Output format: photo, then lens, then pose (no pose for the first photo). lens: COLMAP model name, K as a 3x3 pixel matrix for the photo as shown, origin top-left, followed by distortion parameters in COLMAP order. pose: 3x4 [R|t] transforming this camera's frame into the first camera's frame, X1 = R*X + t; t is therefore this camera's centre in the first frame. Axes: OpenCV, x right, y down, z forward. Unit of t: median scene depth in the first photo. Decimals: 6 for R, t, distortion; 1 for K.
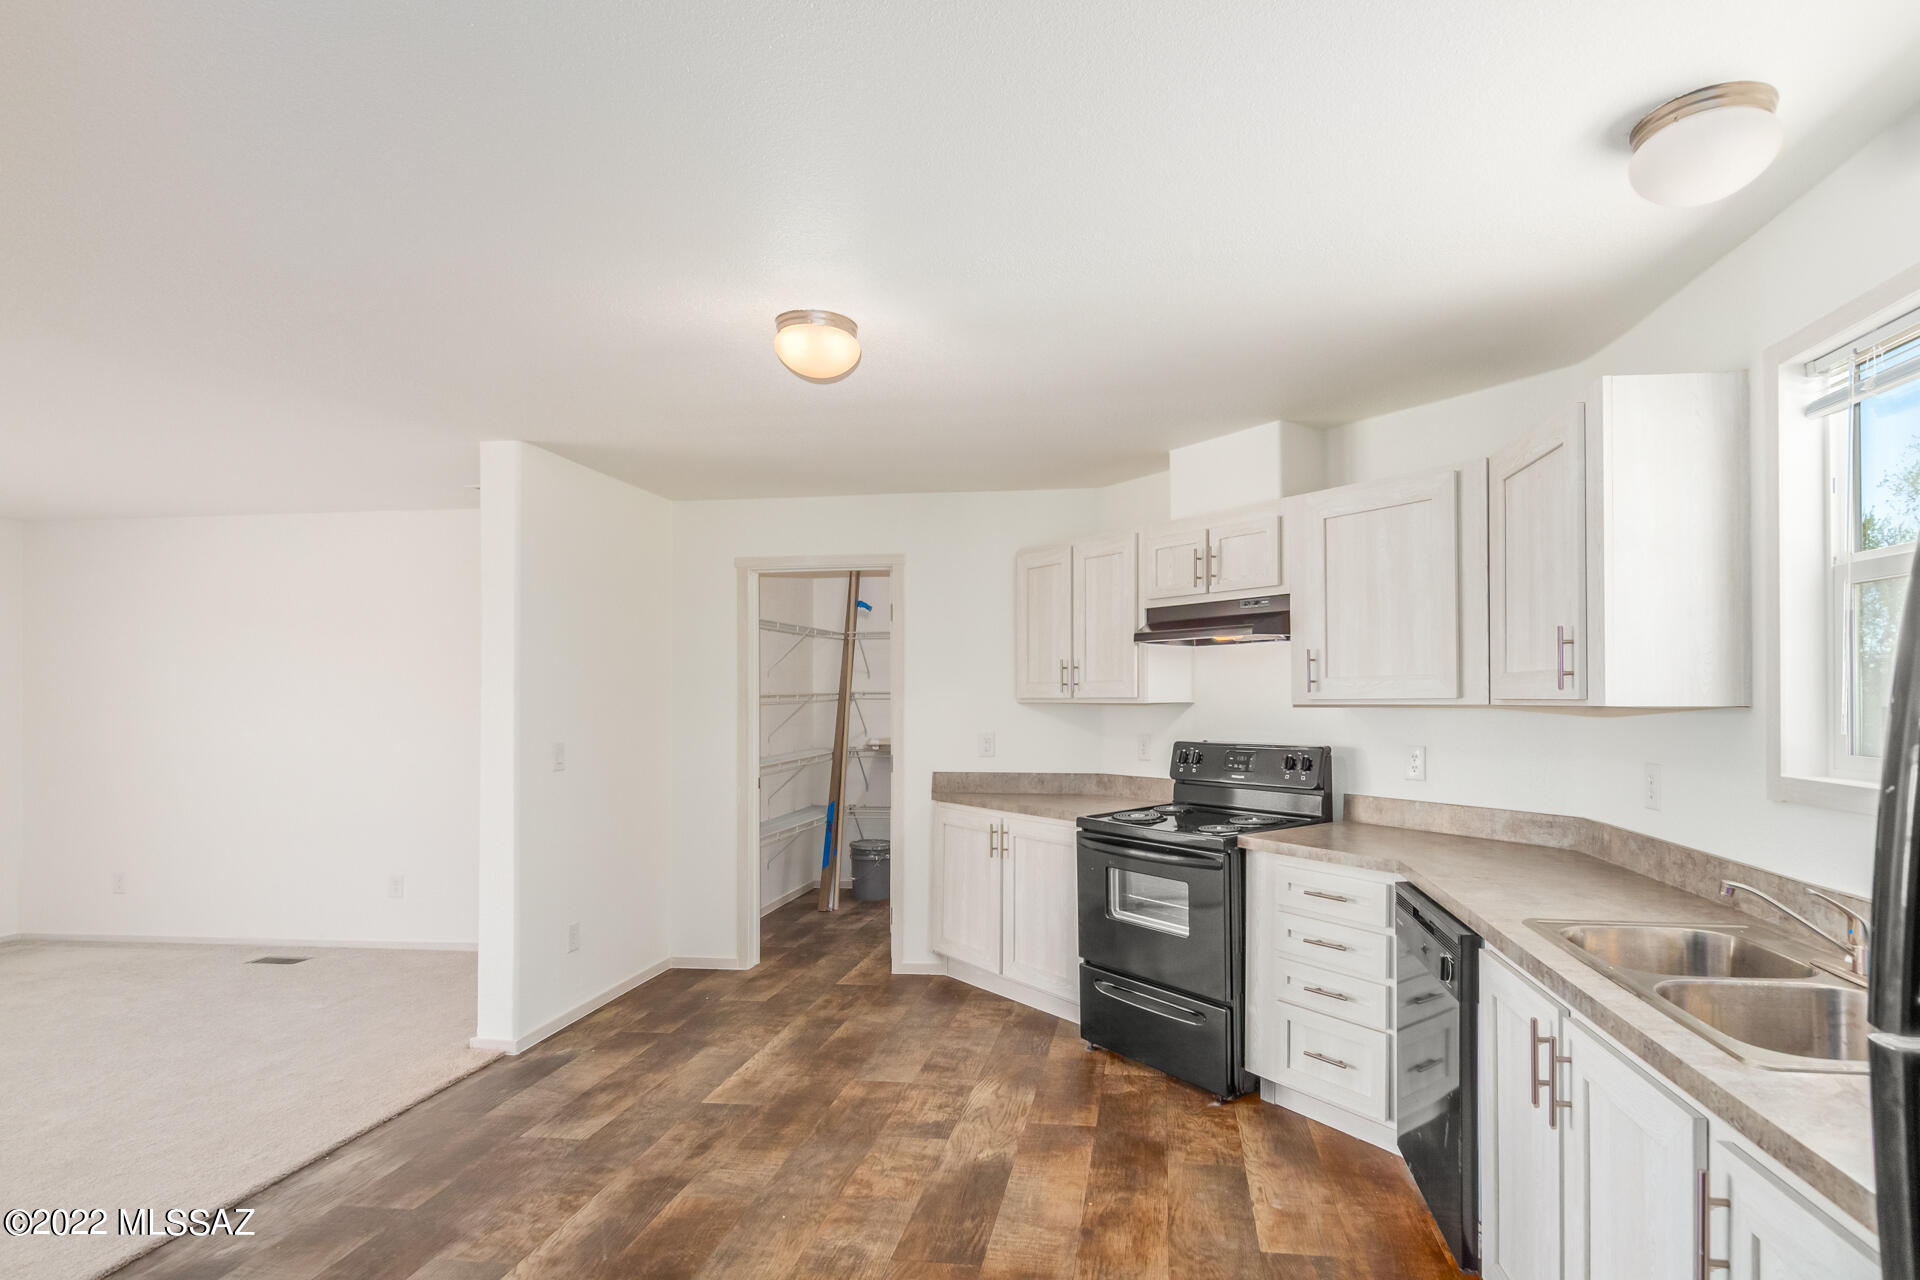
lens RADIAL K [[957.0, 0, 1049.1], [0, 957.0, 685.5], [0, 0, 1]] dist [0.001020, 0.000322]
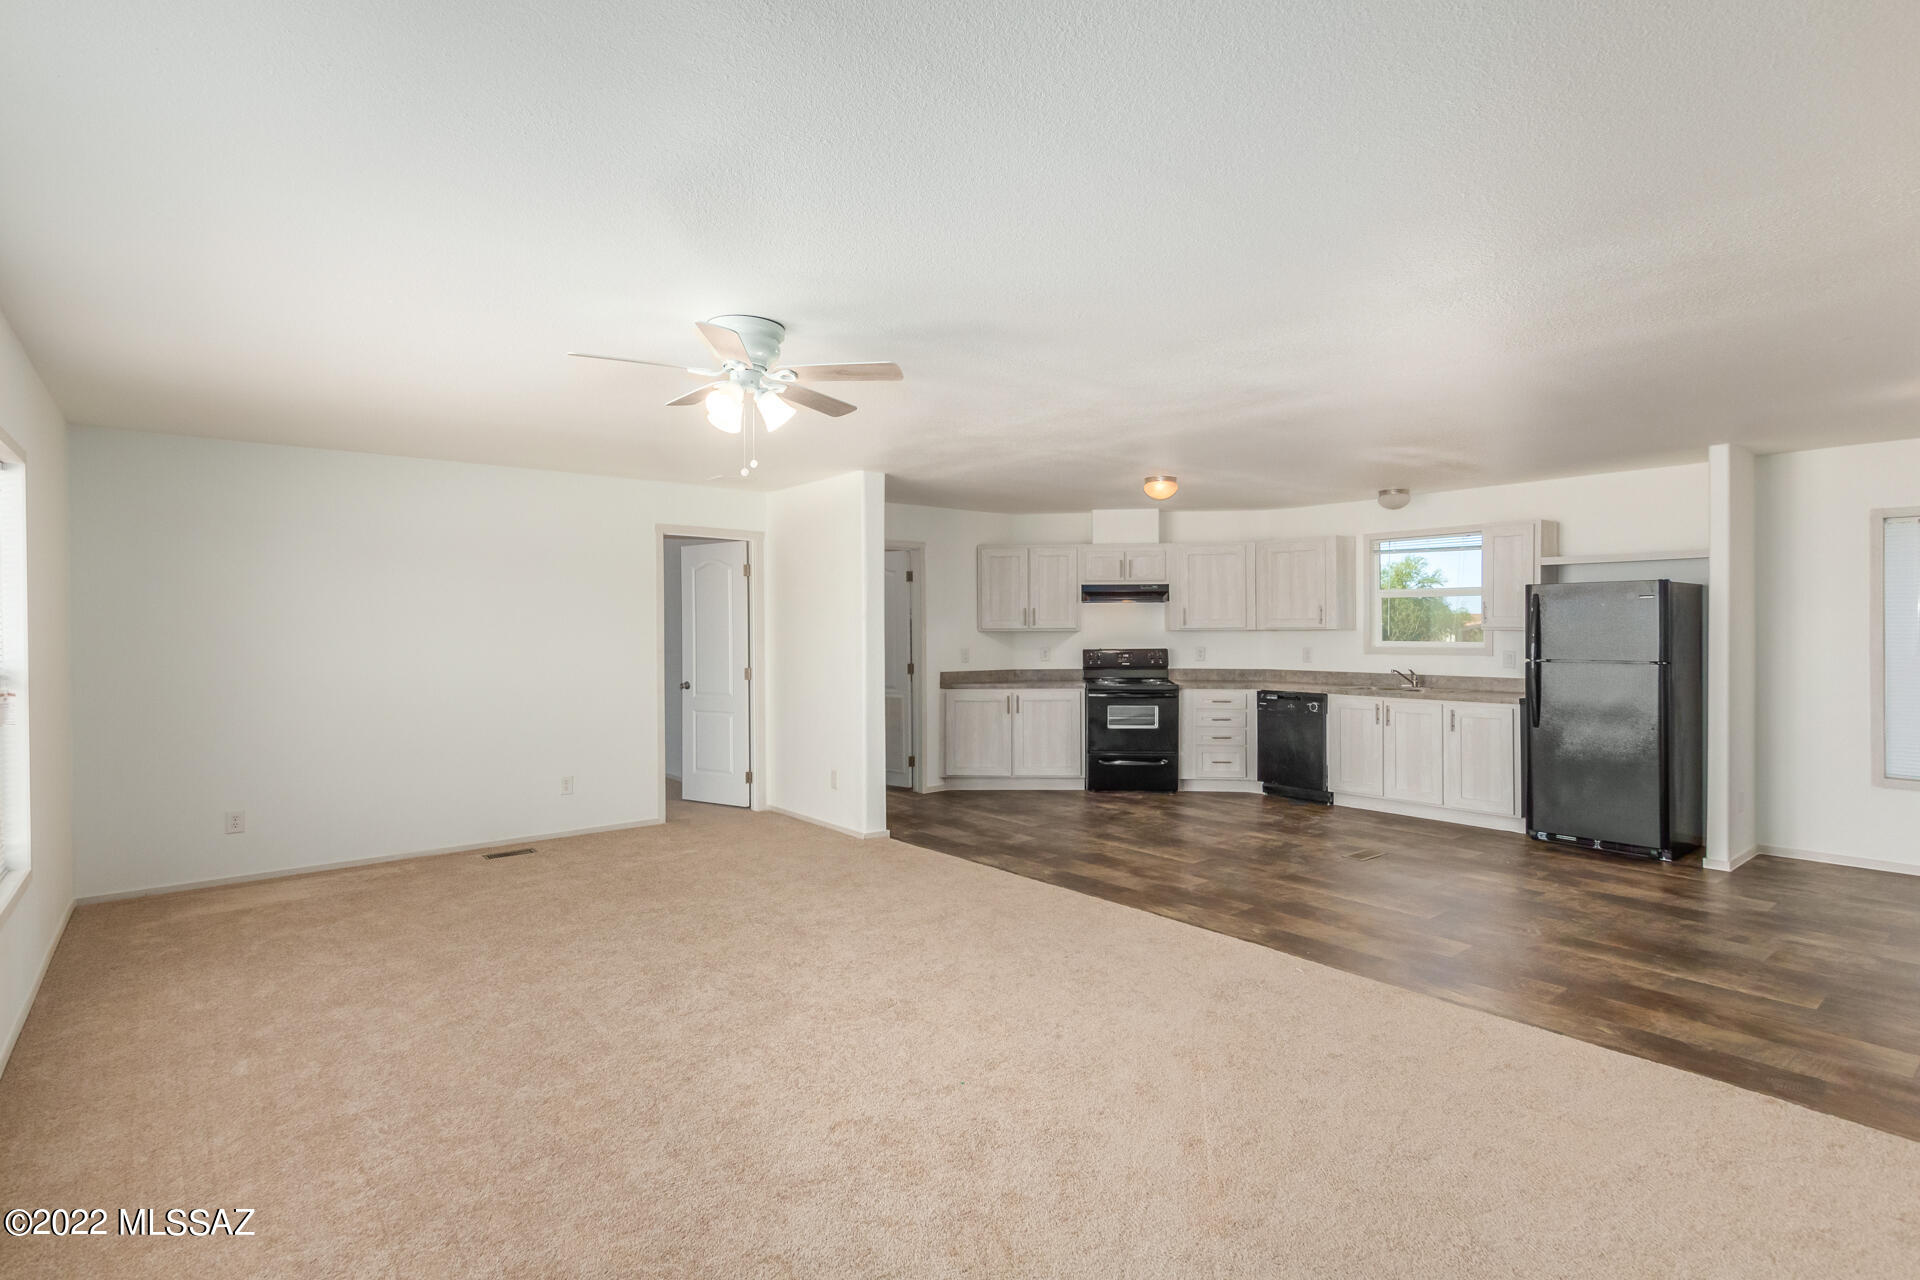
lens RADIAL K [[936.5, 0, 965.0], [0, 936.5, 631.7], [0, 0, 1]] dist [-0.001524, -0.000067]
pose [[0.699146, -0.002215, 0.714975, -1.688693], [-0.004878, 0.999957, 0.007868, 0.006185], [-0.714962, -0.008989, 0.699105, -0.258013]]
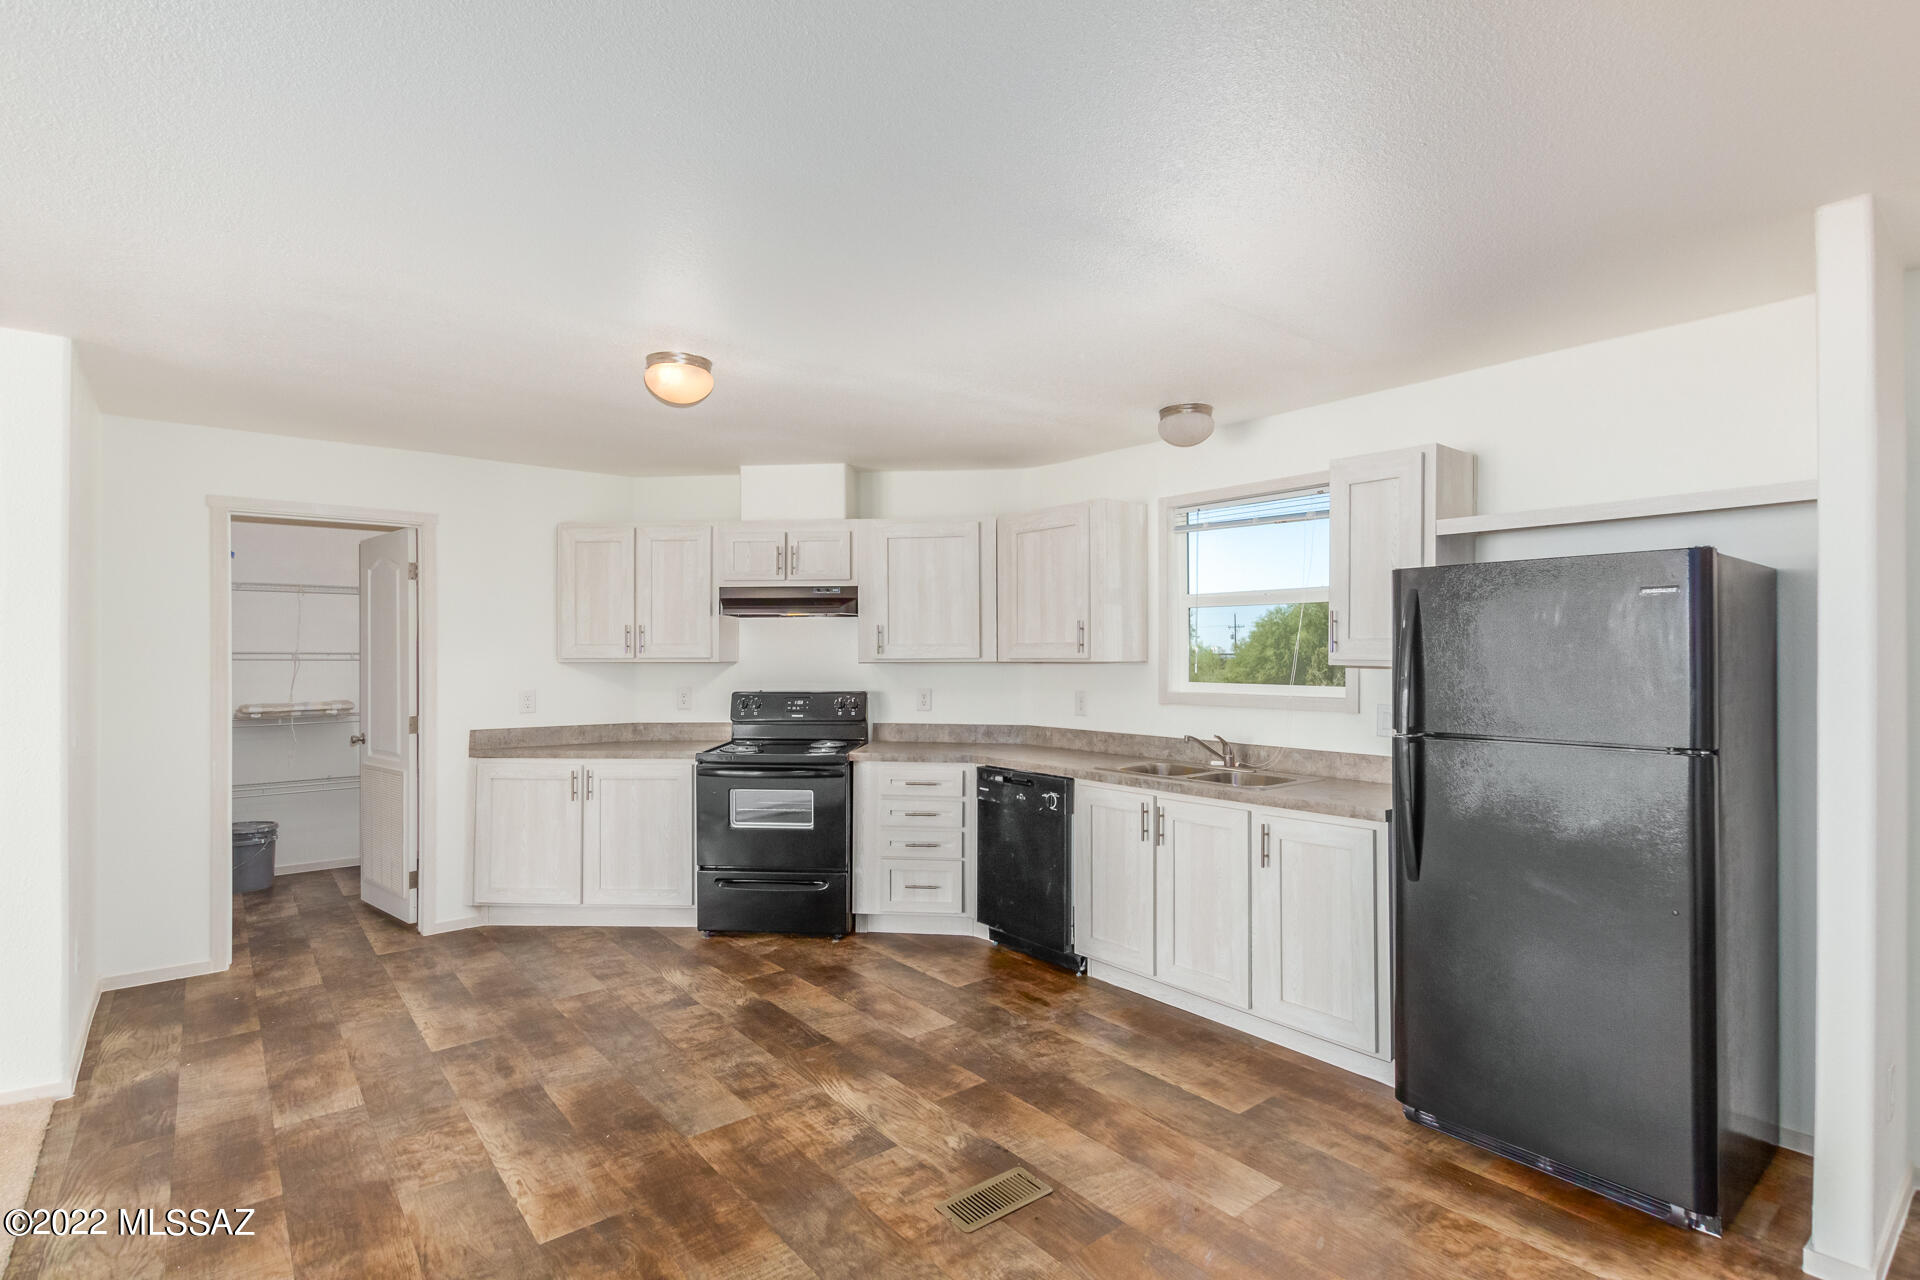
lens RADIAL K [[925.4, 0, 959.8], [0, 925.4, 648.6], [0, 0, 1]] dist [-0.000228, -0.000357]
pose [[0.699419, 0.006246, 0.714685, -0.611520], [-0.007943, 0.999968, -0.000966, -0.000749], [-0.714668, -0.005001, 0.699446, -0.088153]]
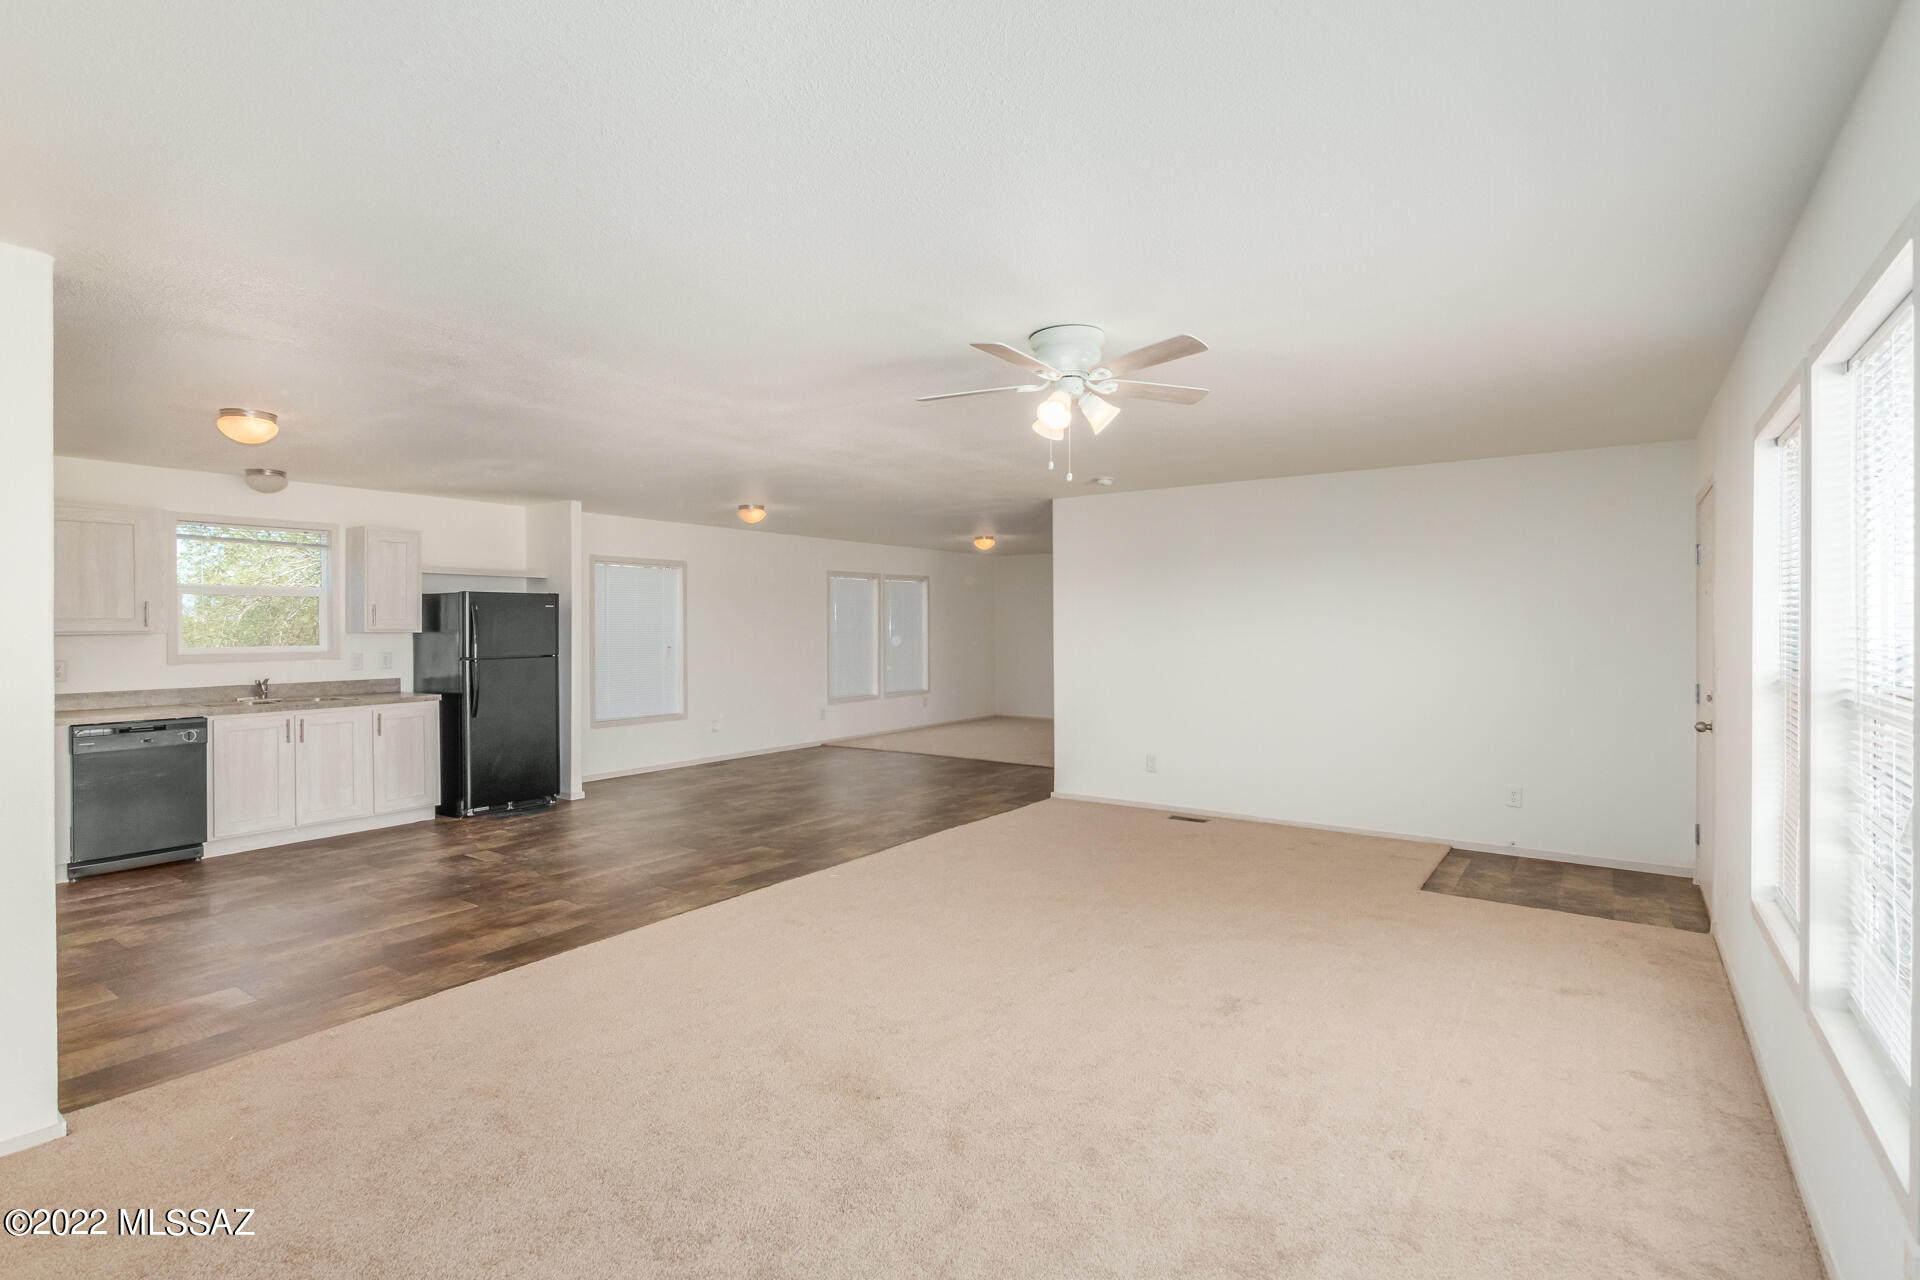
lens RADIAL K [[917.8, 0, 960.0], [0, 917.8, 640.0], [0, 0, 1]] dist [0.001266, 0.000198]
pose [[-0.876290, -0.004140, 0.481766, -1.548447], [0.000509, 0.999955, 0.009518, 0.009862], [-0.481784, 0.008586, -0.876248, 1.297697]]
